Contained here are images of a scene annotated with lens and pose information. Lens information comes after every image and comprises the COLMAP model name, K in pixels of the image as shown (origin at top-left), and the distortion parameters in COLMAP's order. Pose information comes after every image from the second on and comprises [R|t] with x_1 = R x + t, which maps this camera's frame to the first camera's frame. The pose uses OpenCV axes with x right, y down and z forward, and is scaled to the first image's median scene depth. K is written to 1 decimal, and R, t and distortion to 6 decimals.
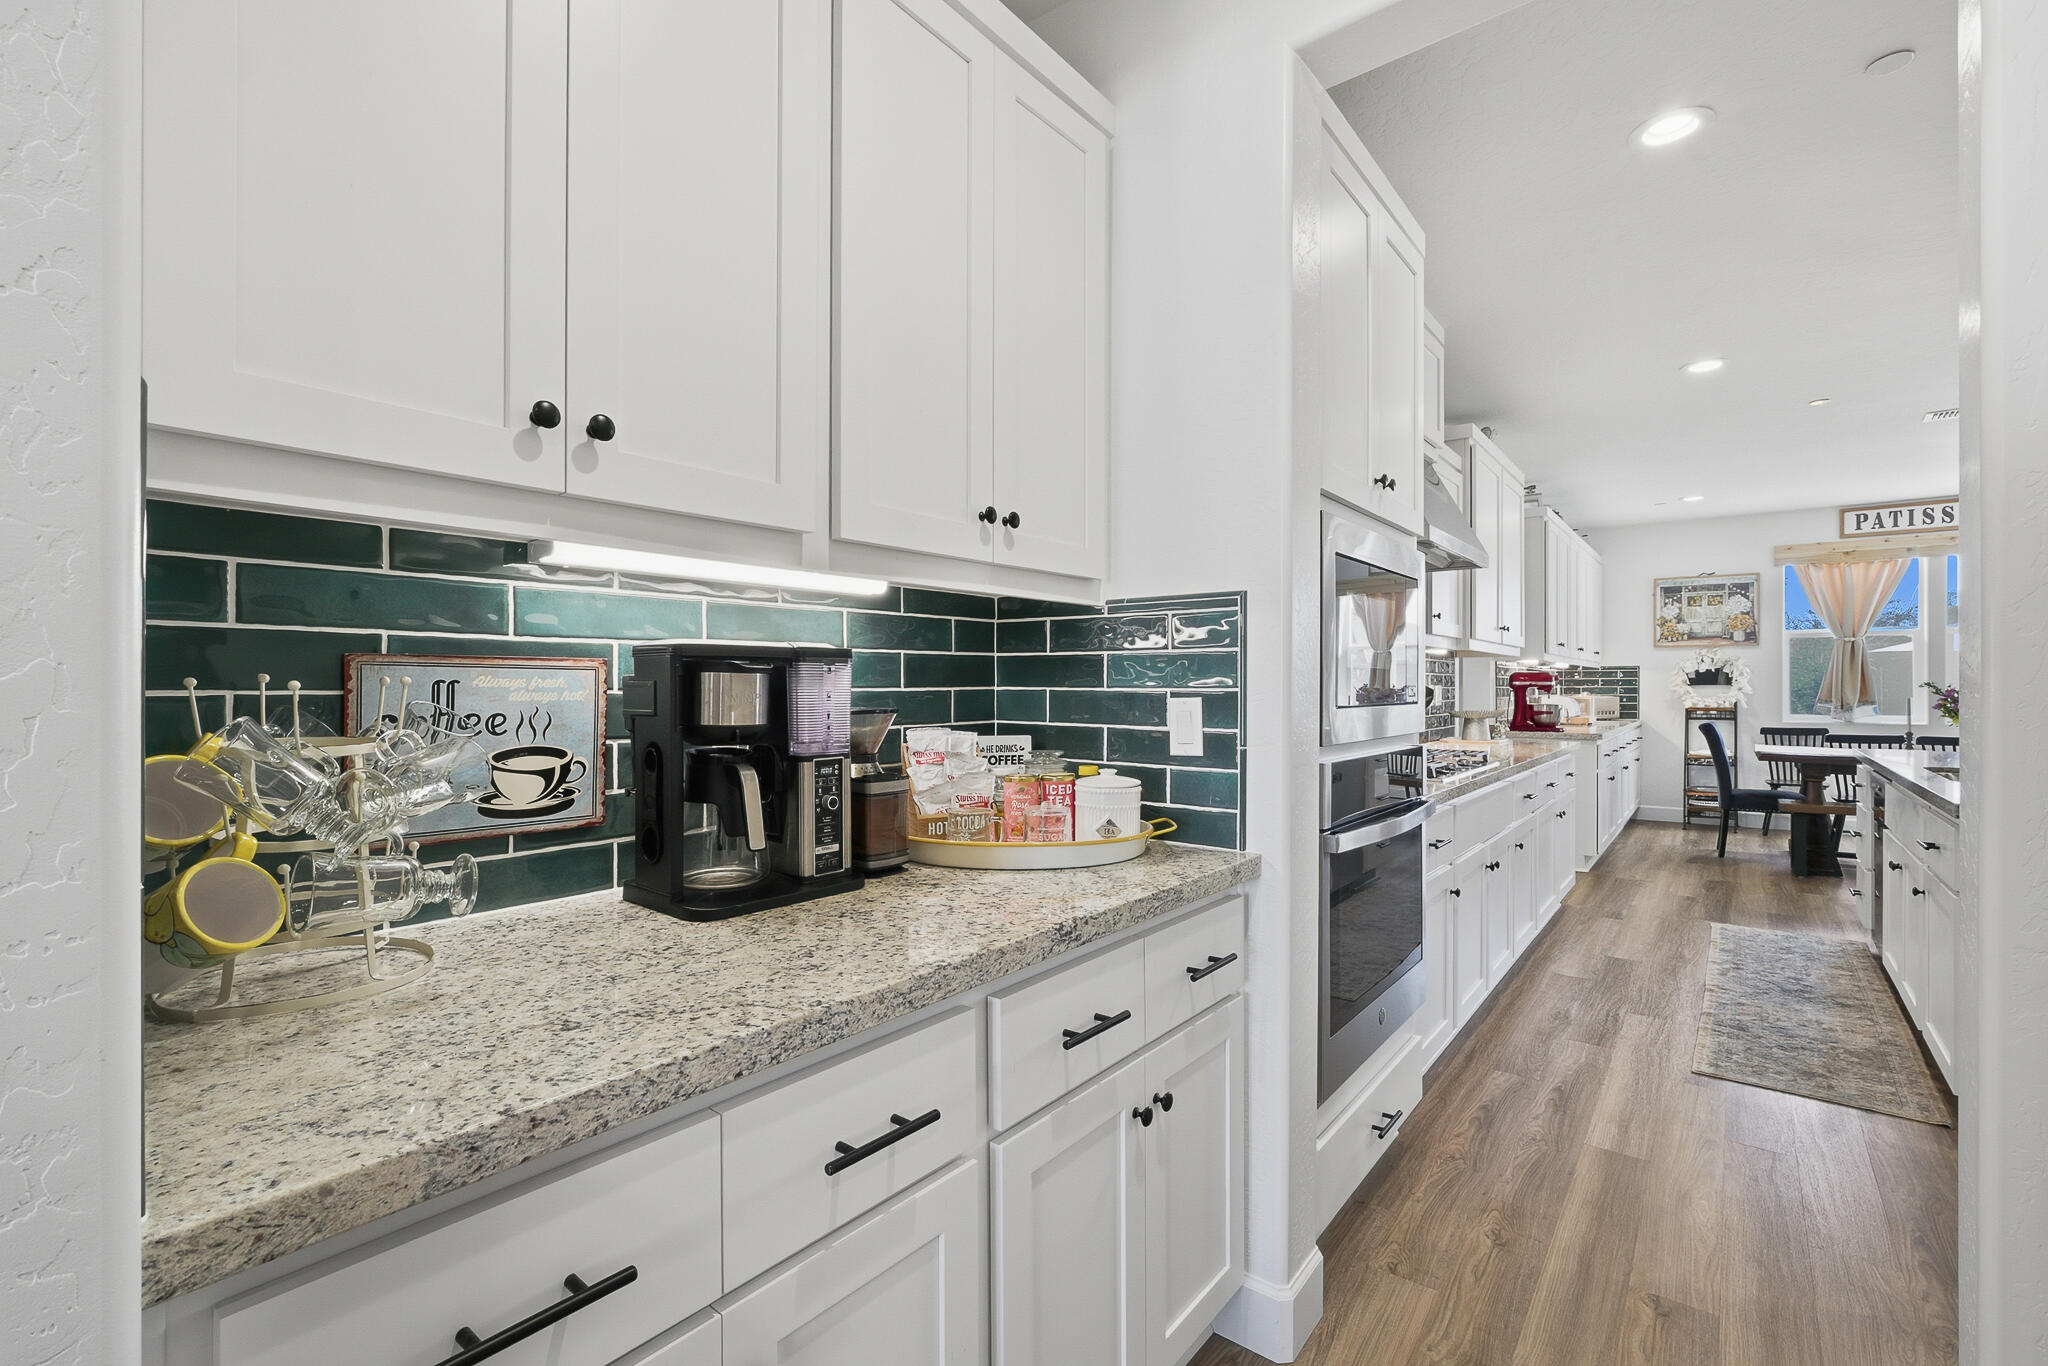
lens RADIAL K [[871.8, 0, 1027.5], [0, 871.8, 686.5], [0, 0, 1]] dist [-0.001966, 0.000021]
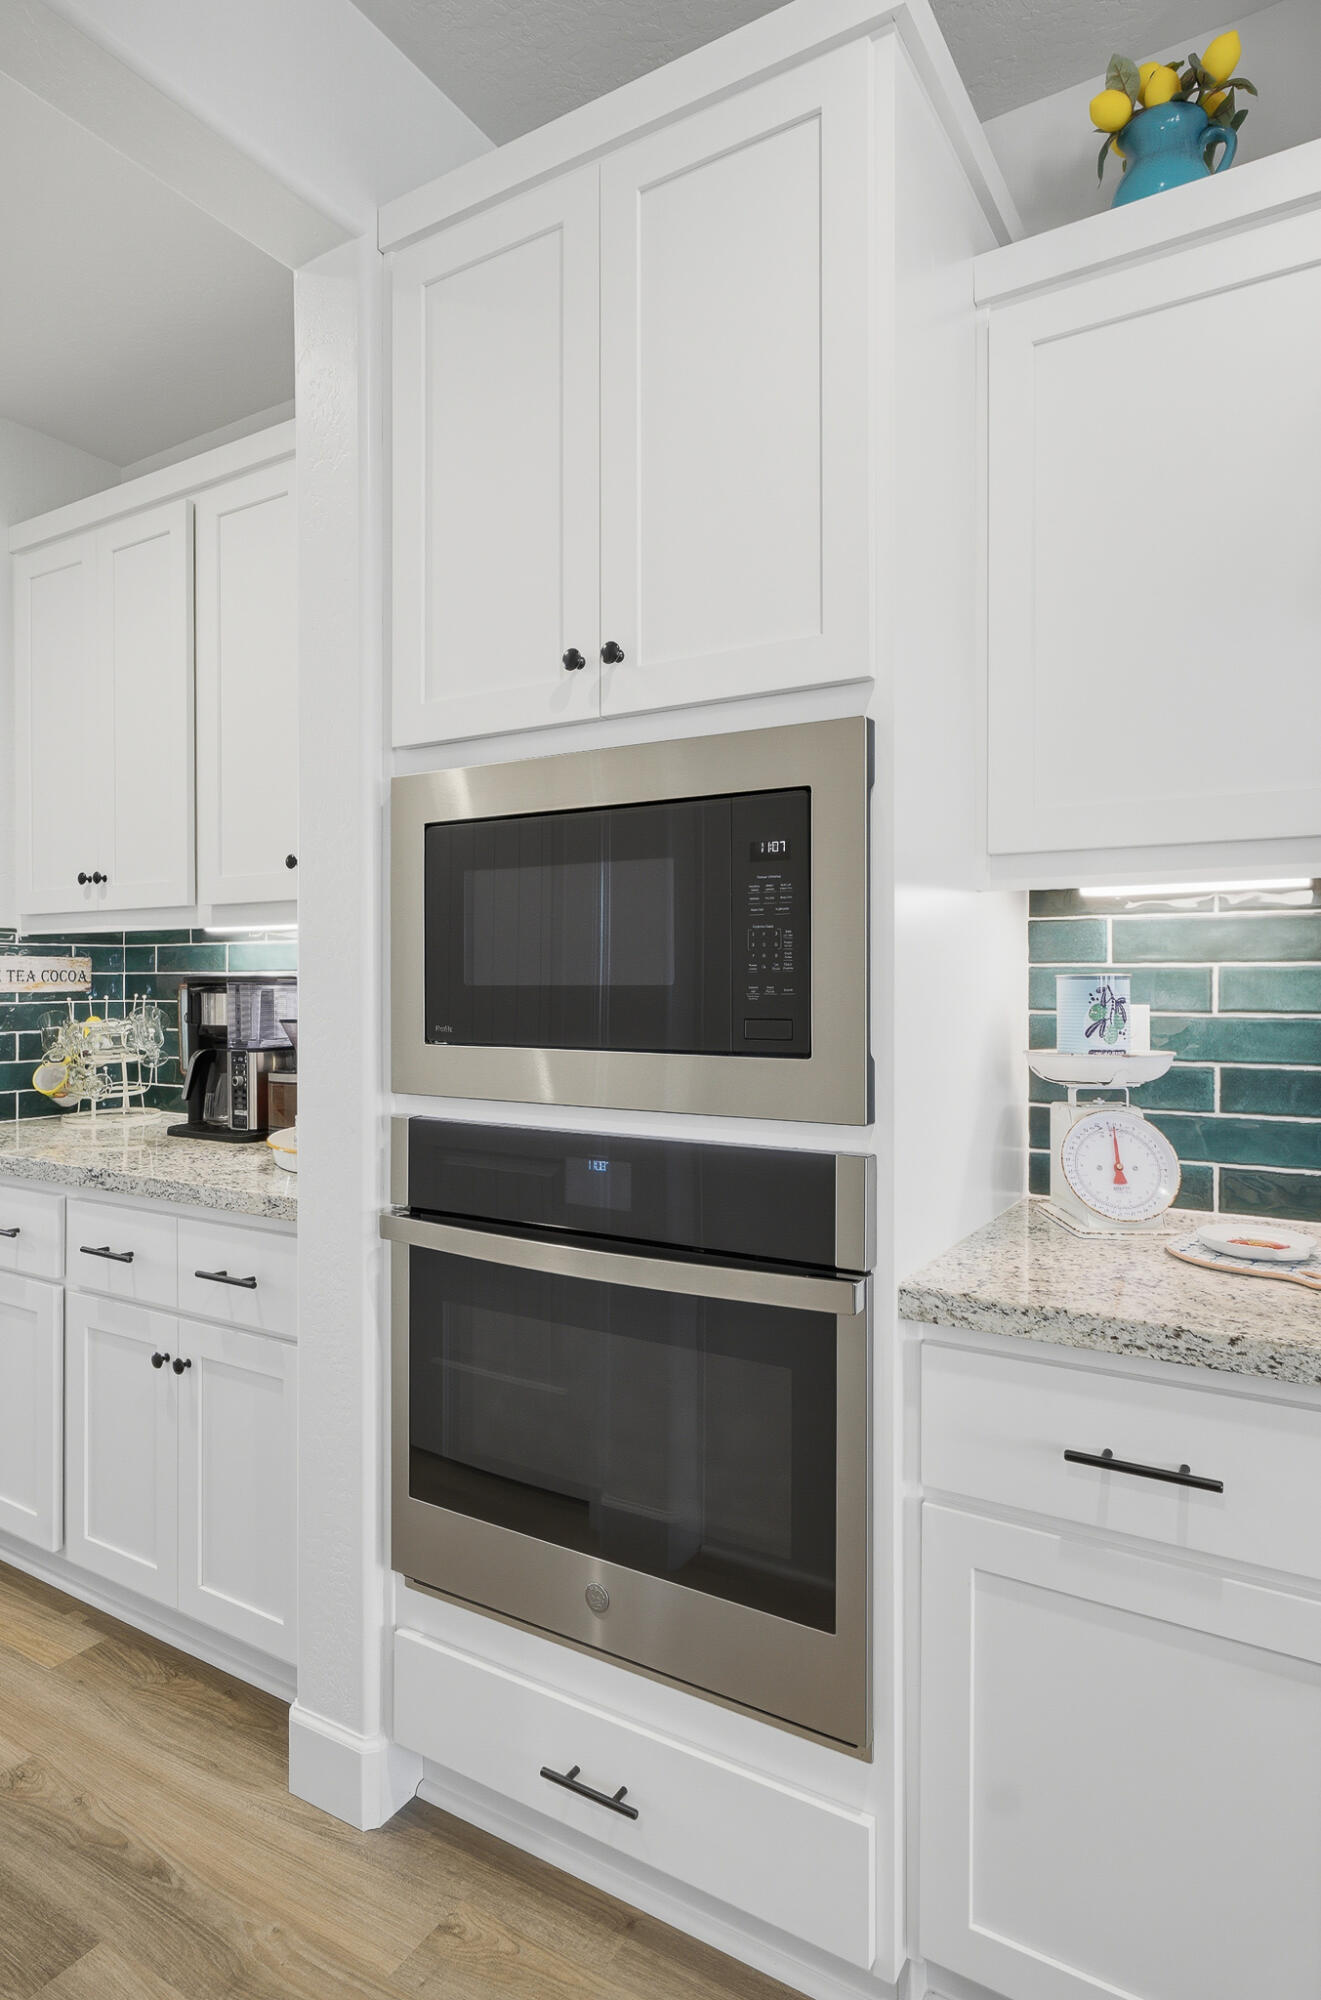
lens RADIAL K [[1117.8, 0, 658.9], [0, 1117.8, 991.1], [0, 0, 1]] dist [0.001762, 0.000349]
pose [[0.137569, 0.006927, -0.990468, 1.986953], [-0.003236, 0.999973, 0.006544, -0.037844], [0.990487, 0.002305, 0.137588, 1.653556]]
